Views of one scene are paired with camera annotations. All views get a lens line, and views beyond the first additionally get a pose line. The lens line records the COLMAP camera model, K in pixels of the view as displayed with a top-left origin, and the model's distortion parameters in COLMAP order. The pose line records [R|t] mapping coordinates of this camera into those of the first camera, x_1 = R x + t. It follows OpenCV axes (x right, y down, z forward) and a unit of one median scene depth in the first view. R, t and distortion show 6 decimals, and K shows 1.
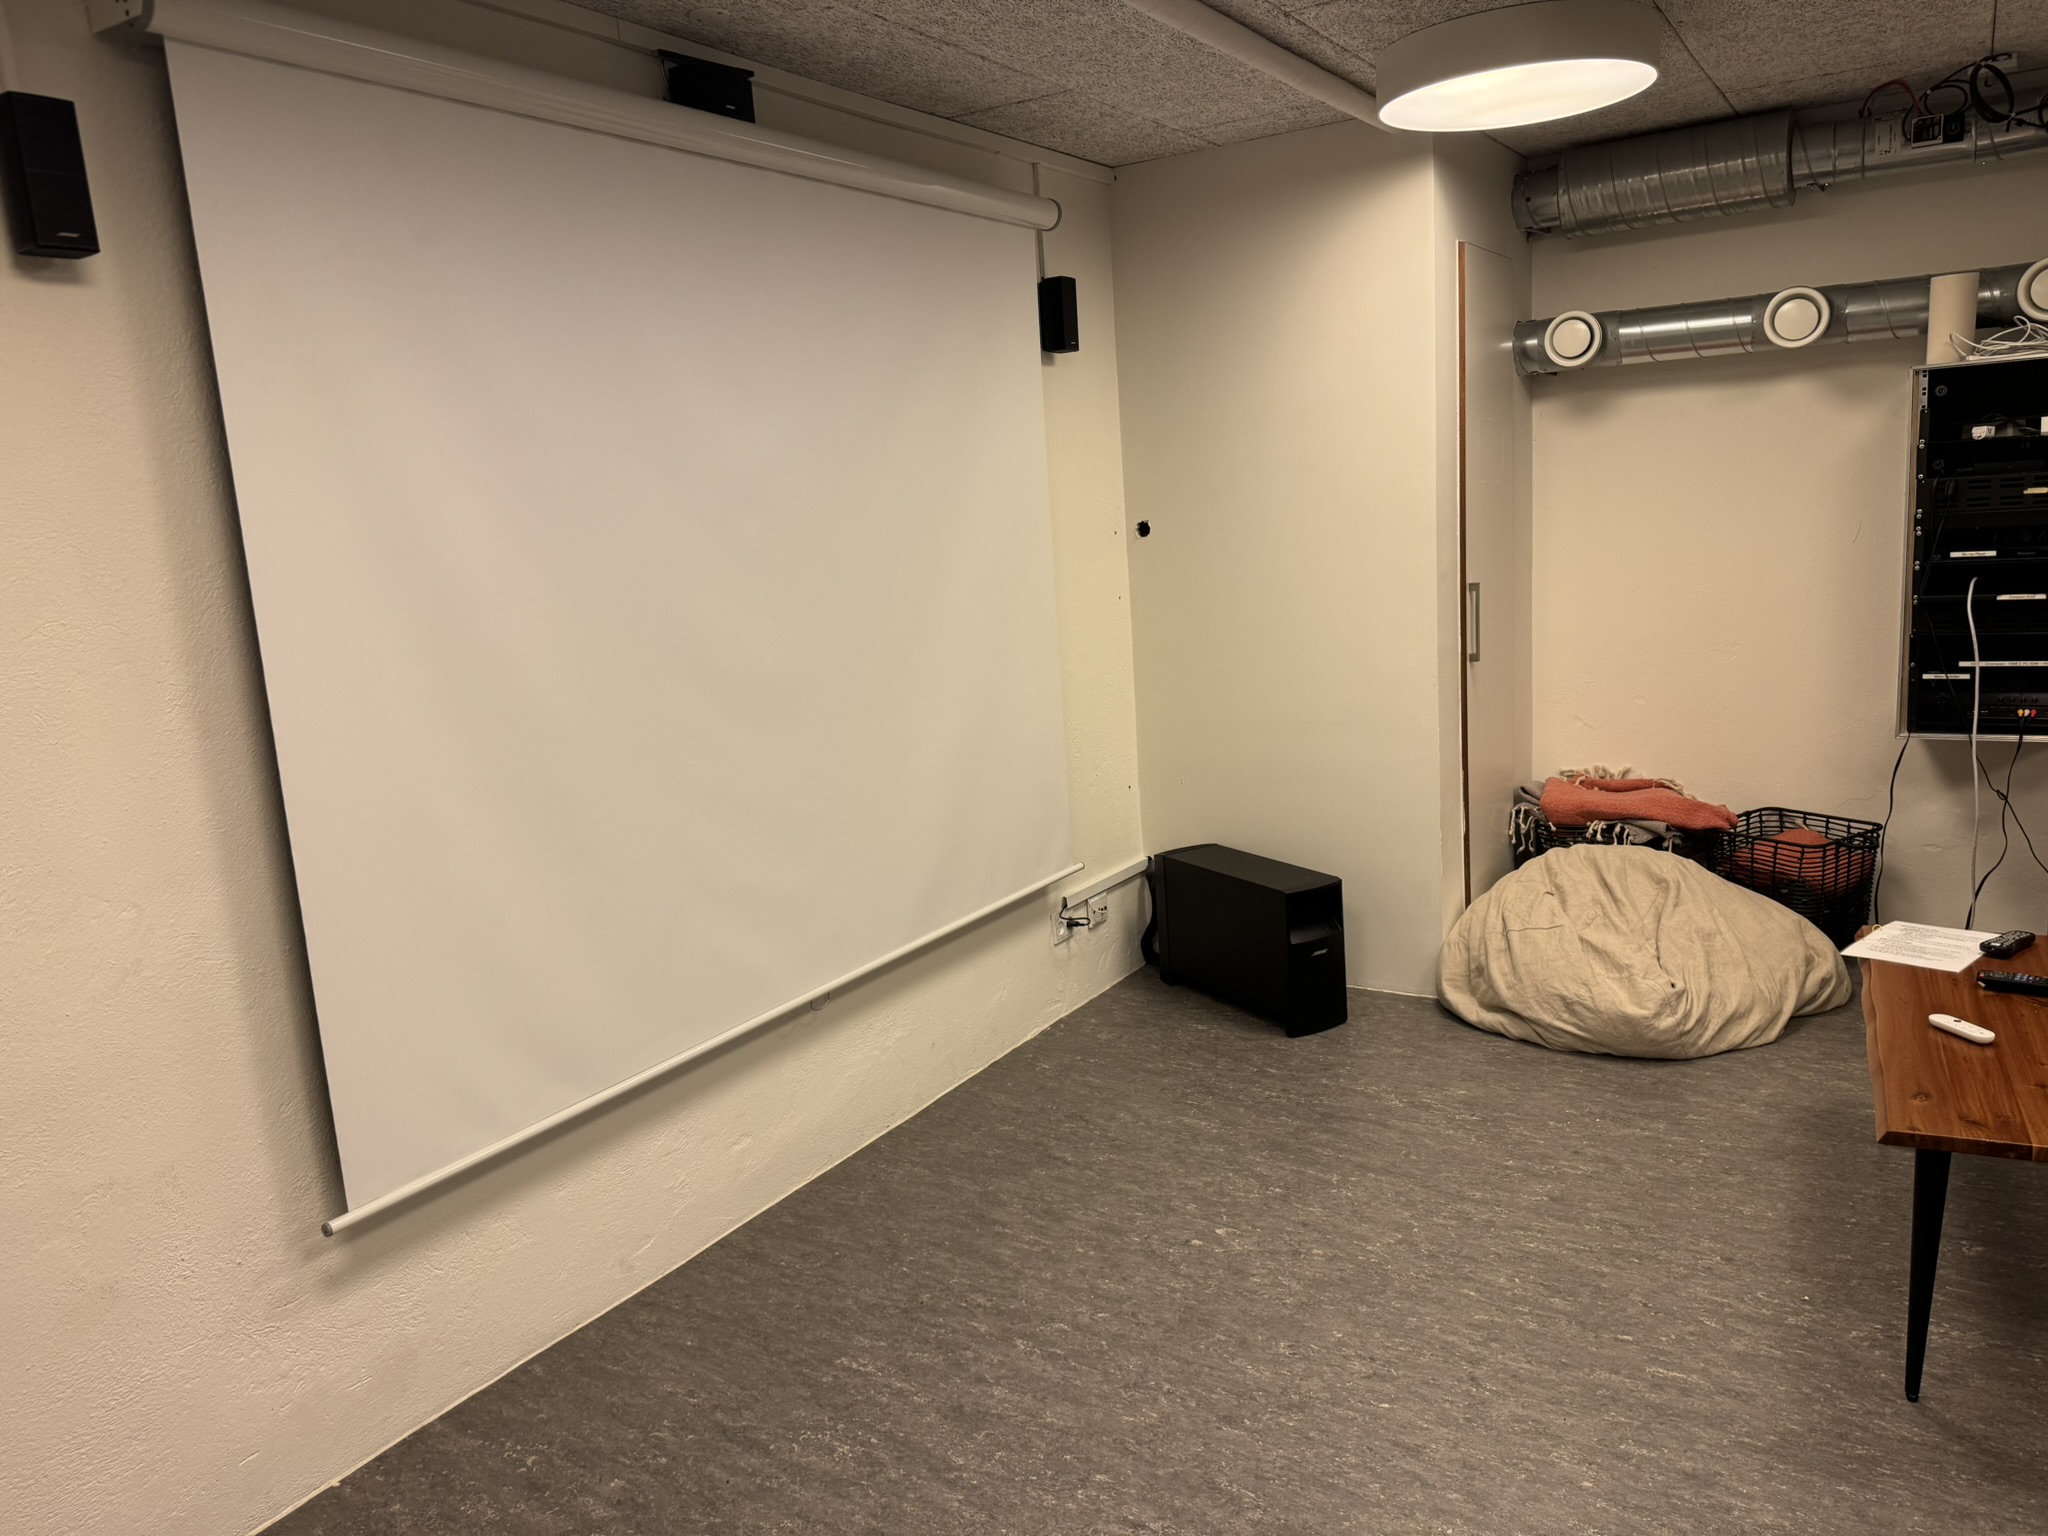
lens RADIAL K [[1427.7, 0, 1019.4], [0, 1427.7, 772.4], [0, 0, 1]] dist [0.100865, -0.113060]
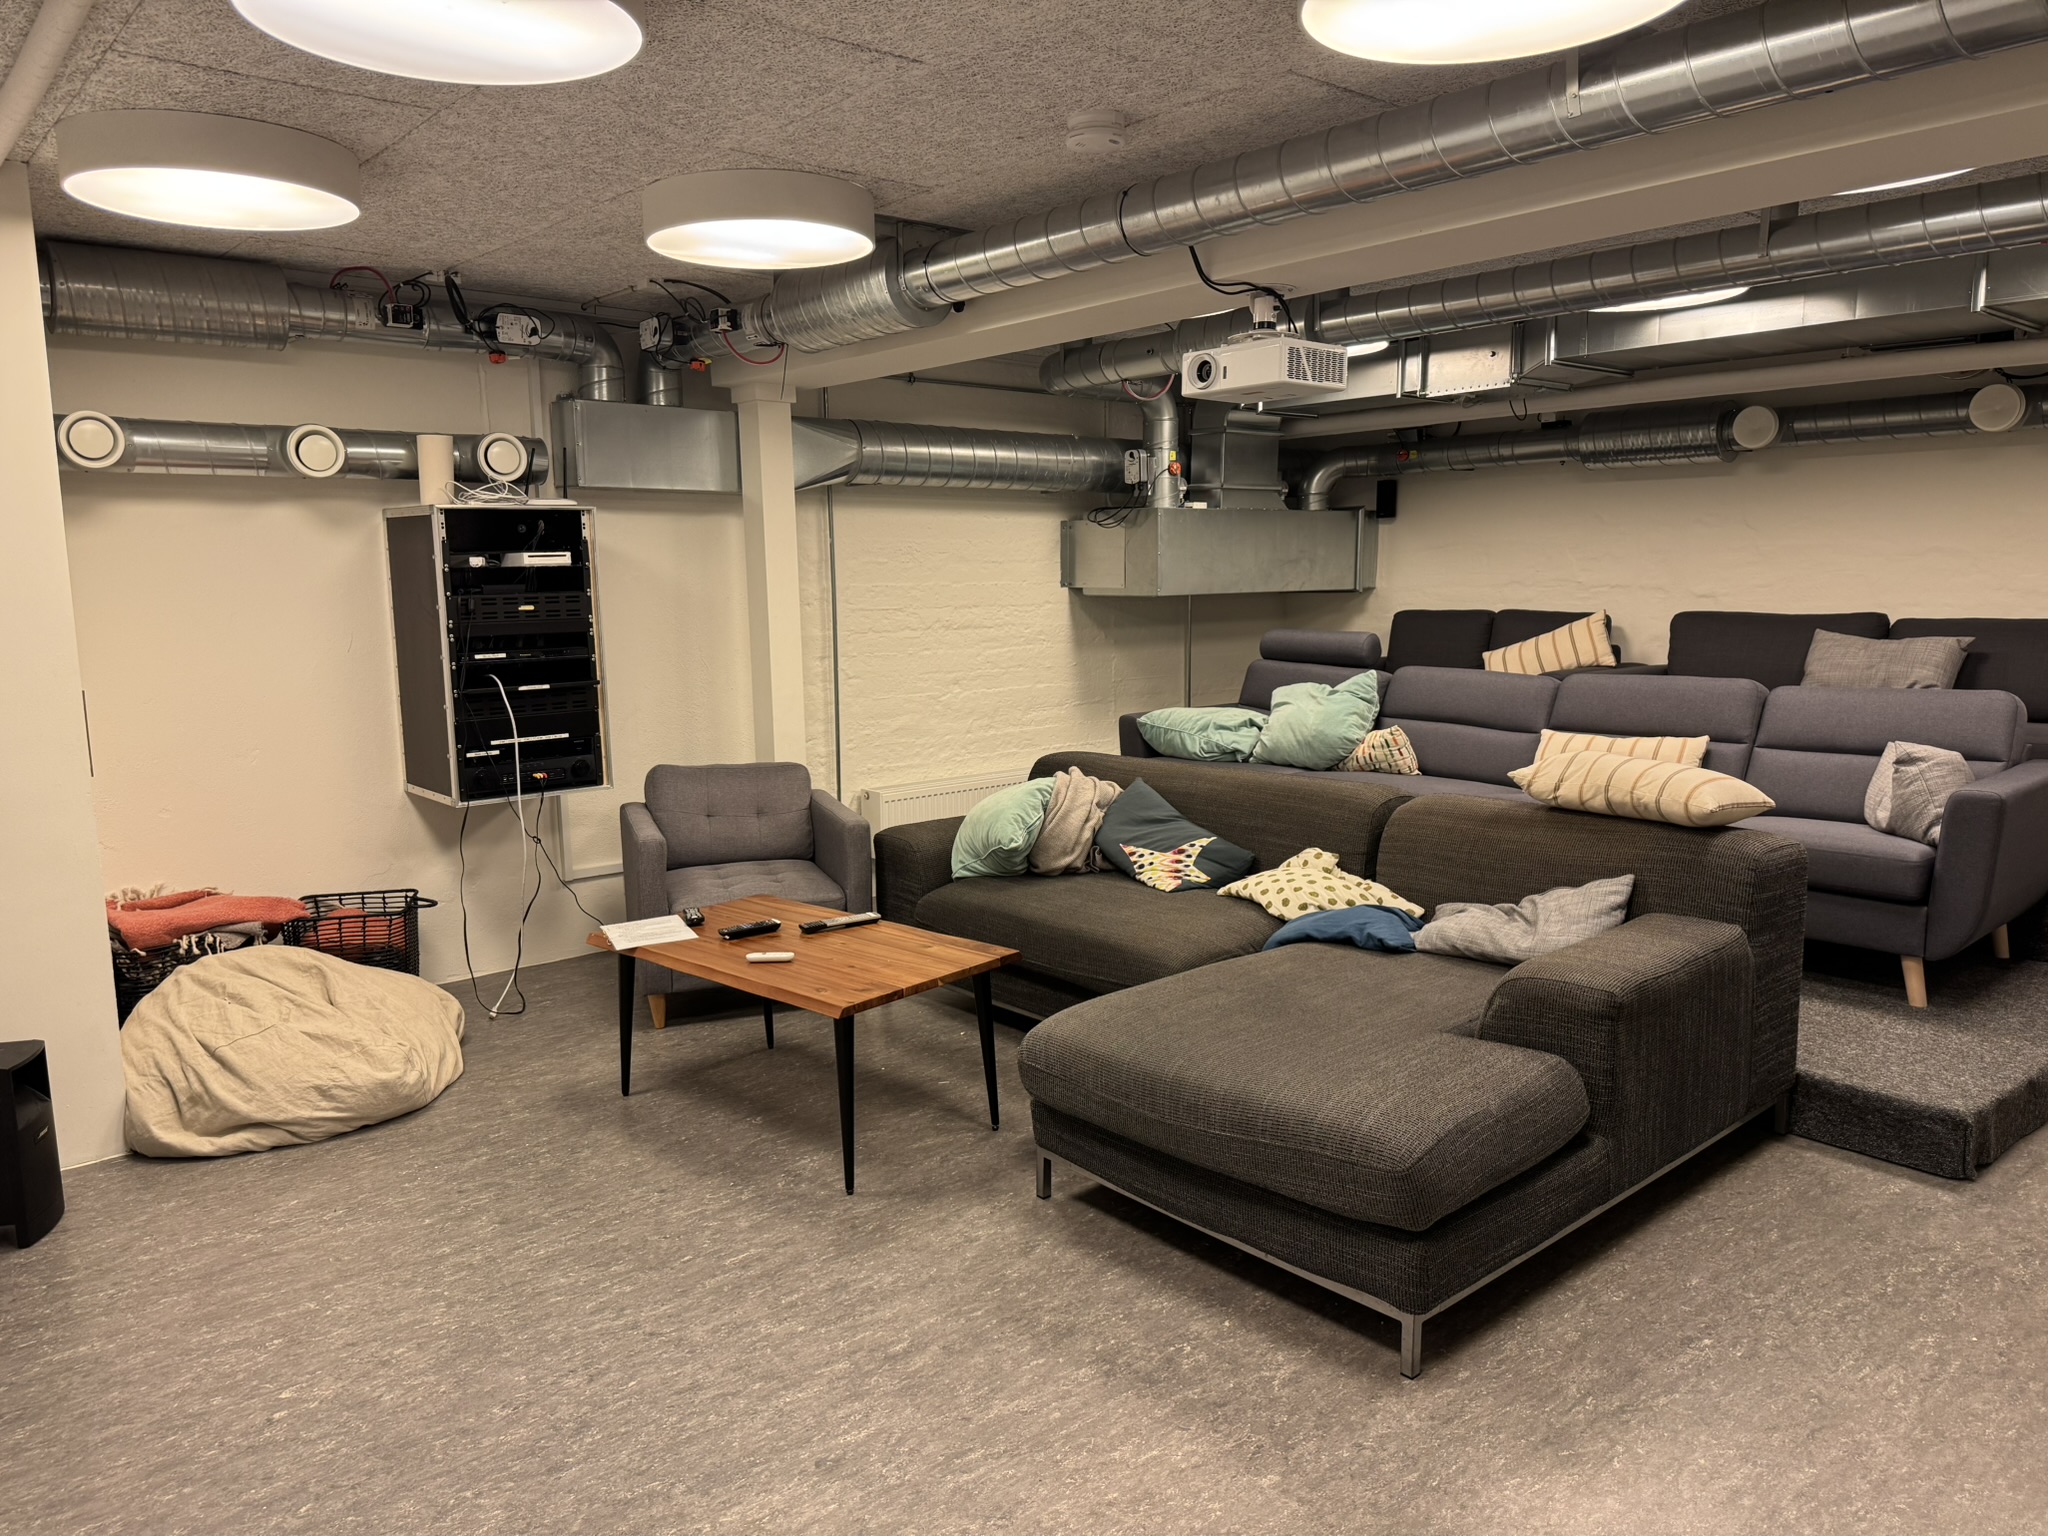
lens RADIAL K [[1442.6, 0, 1018.0], [0, 1442.6, 775.2], [0, 0, 1]] dist [0.095787, -0.120183]
pose [[0.295657, -0.073391, 0.952471, -0.429974], [0.176555, 0.984066, 0.021021, 0.007054], [-0.938837, 0.161948, 0.303903, 0.198333]]
